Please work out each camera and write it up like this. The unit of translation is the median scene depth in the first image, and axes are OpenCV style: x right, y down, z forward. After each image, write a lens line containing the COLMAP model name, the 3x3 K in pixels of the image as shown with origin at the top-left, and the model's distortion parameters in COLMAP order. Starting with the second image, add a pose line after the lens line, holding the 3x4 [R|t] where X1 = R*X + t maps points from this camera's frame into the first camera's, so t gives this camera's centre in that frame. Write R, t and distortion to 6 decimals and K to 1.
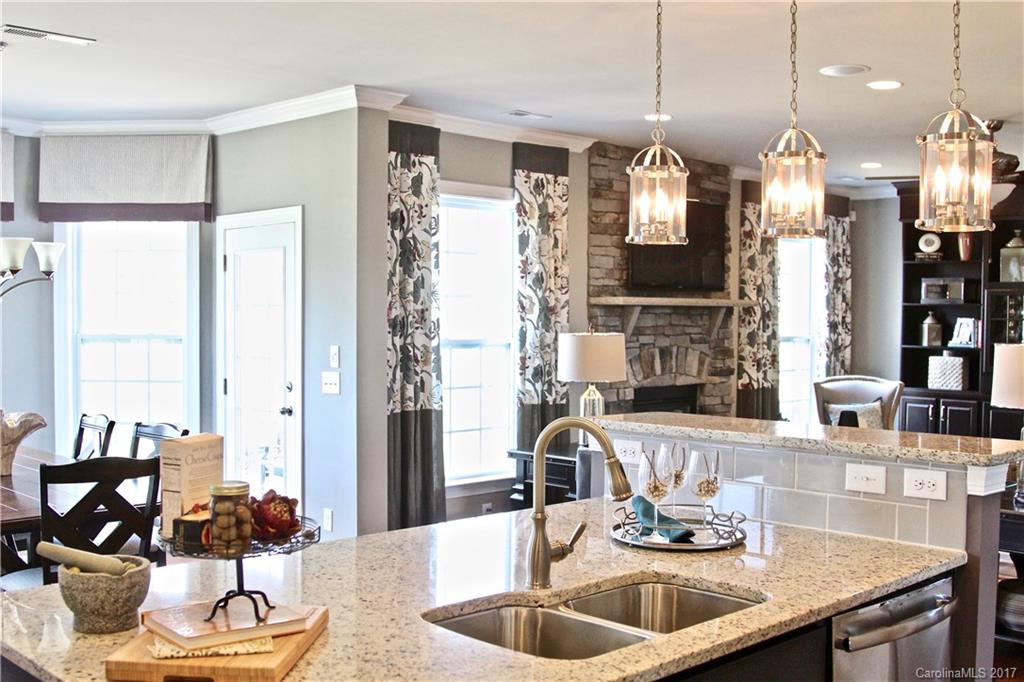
lens RADIAL K [[1144.0, 0, 505.1], [0, 1144.0, 336.1], [0, 0, 1]] dist [-0.106397, 0.000000]
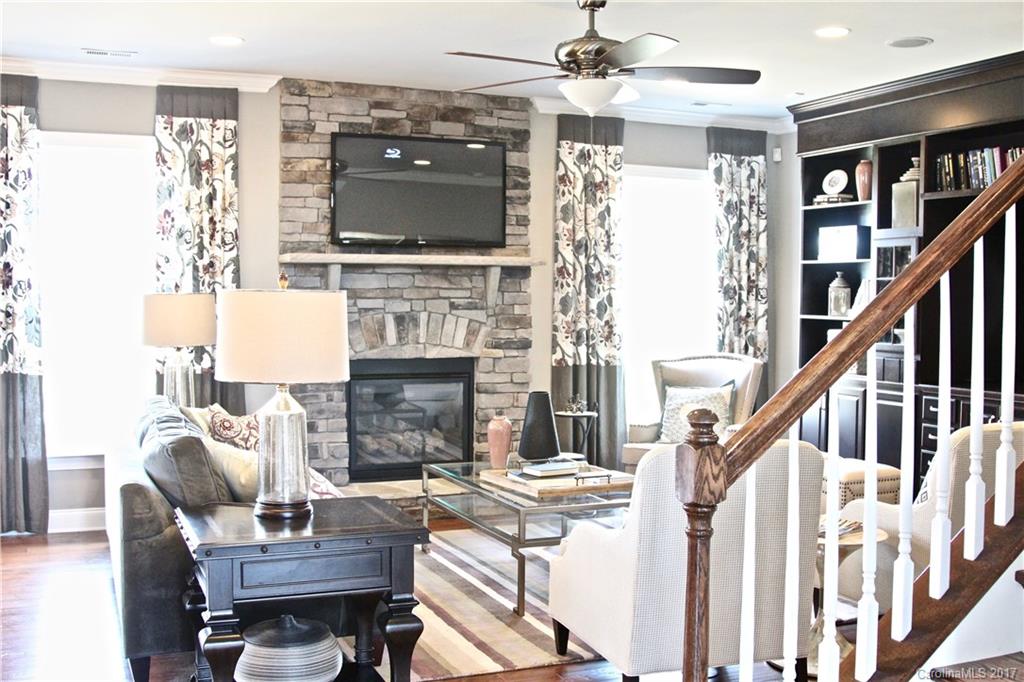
lens RADIAL K [[1144.0, 0, 507.5], [0, 1144.0, 340.3], [0, 0, 1]] dist [-0.106397, 0.000000]
pose [[0.925753, 0.011379, -0.377958, 0.606495], [-0.005824, 0.999858, 0.015838, 0.018363], [0.378084, -0.012461, 0.925687, 0.263734]]
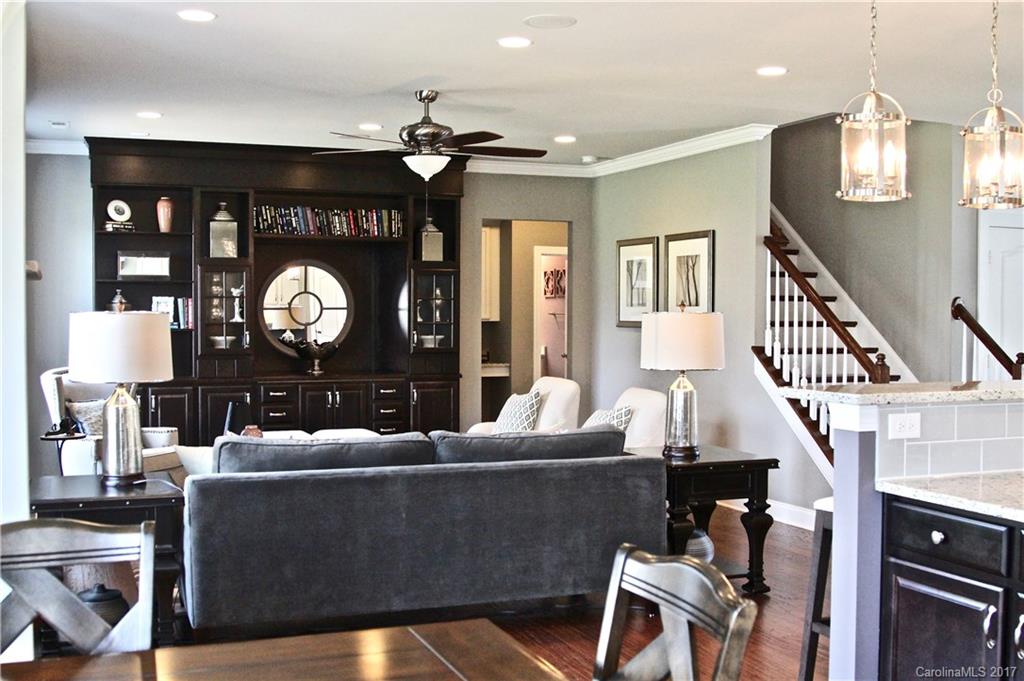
lens RADIAL K [[1144.0, 0, 571.4], [0, 1144.0, 338.7], [0, 0, 1]] dist [-0.106397, 0.000000]
pose [[0.356107, -0.034254, 0.933817, -0.414380], [0.024010, 0.999333, 0.027501, 0.000922], [-0.934137, 0.012628, 0.356692, 0.473459]]
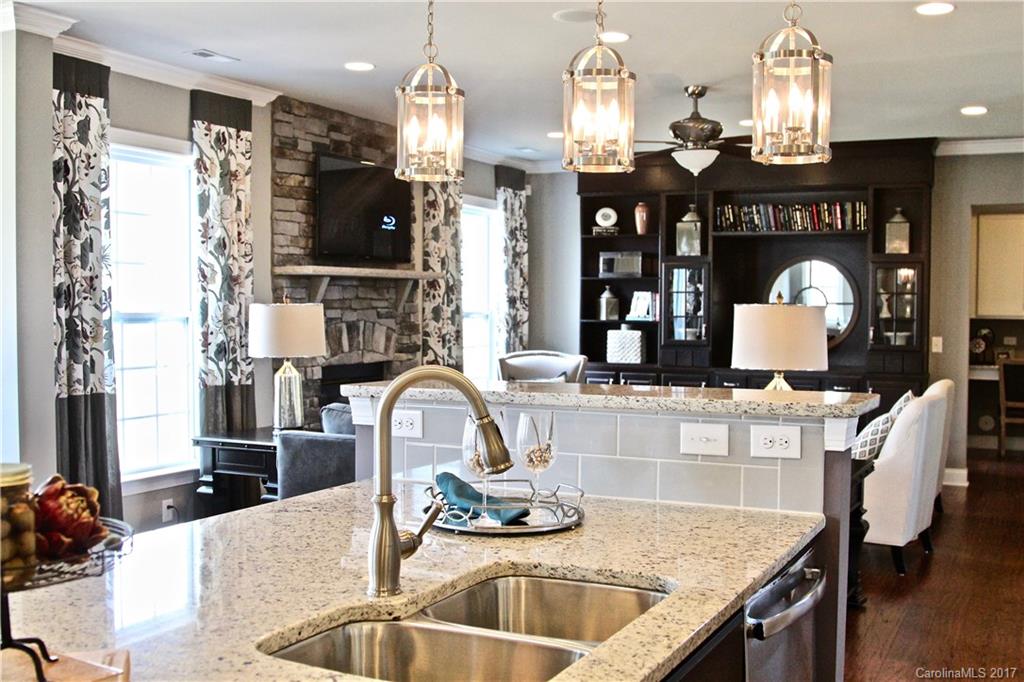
lens RADIAL K [[1144.0, 0, 517.7], [0, 1144.0, 337.7], [0, 0, 1]] dist [-0.106397, 0.000000]
pose [[0.943207, -0.015394, 0.331848, -0.046704], [0.012105, 0.999855, 0.011976, 0.014693], [-0.331984, -0.007279, 0.943257, 0.089603]]
